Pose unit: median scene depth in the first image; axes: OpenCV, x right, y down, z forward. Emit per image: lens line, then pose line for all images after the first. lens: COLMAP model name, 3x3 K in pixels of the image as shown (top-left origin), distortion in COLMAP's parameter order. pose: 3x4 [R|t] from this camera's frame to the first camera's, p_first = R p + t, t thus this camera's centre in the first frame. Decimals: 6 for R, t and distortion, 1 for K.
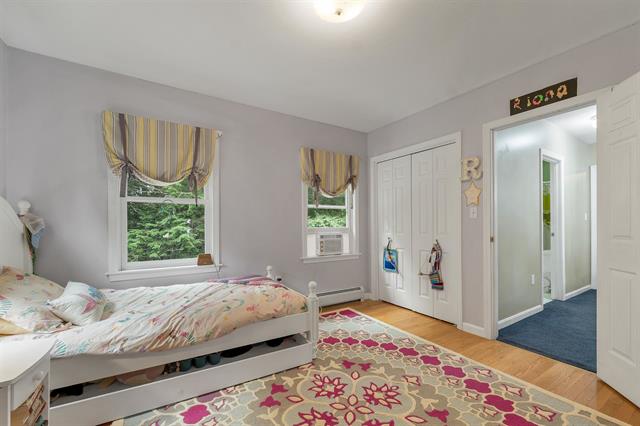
lens RADIAL K [[268.5, 0, 319.6], [0, 268.5, 222.4], [0, 0, 1]] dist [-0.000346, 0.000020]
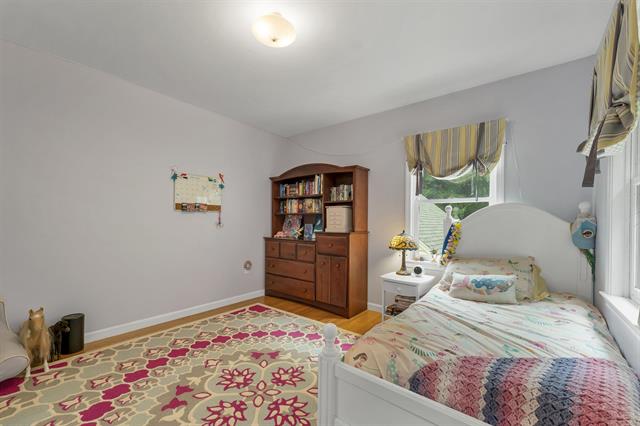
lens RADIAL K [[268.5, 0, 319.6], [0, 268.5, 222.4], [0, 0, 1]] dist [-0.000346, 0.000020]
pose [[-0.947399, -0.011915, -0.319832, 0.166443], [-0.009534, 0.999914, -0.009008, 0.013093], [0.319912, -0.005484, -0.947431, 1.431750]]
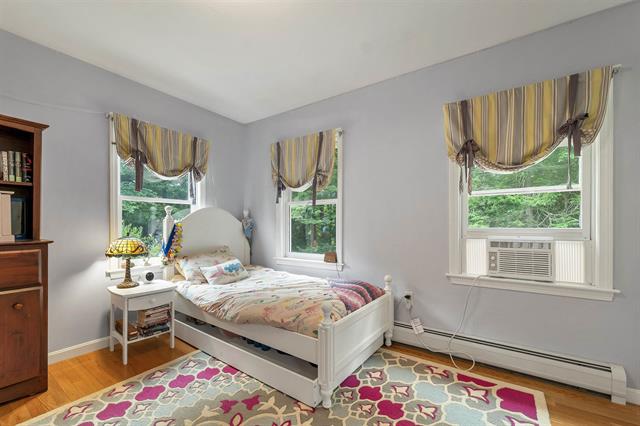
lens RADIAL K [[268.5, 0, 319.6], [0, 268.5, 222.4], [0, 0, 1]] dist [-0.000346, 0.000020]
pose [[0.390661, -0.004189, -0.920525, 0.601498], [0.010430, 0.999946, -0.000124, 0.004941], [0.920476, -0.009553, 0.390683, 0.658801]]
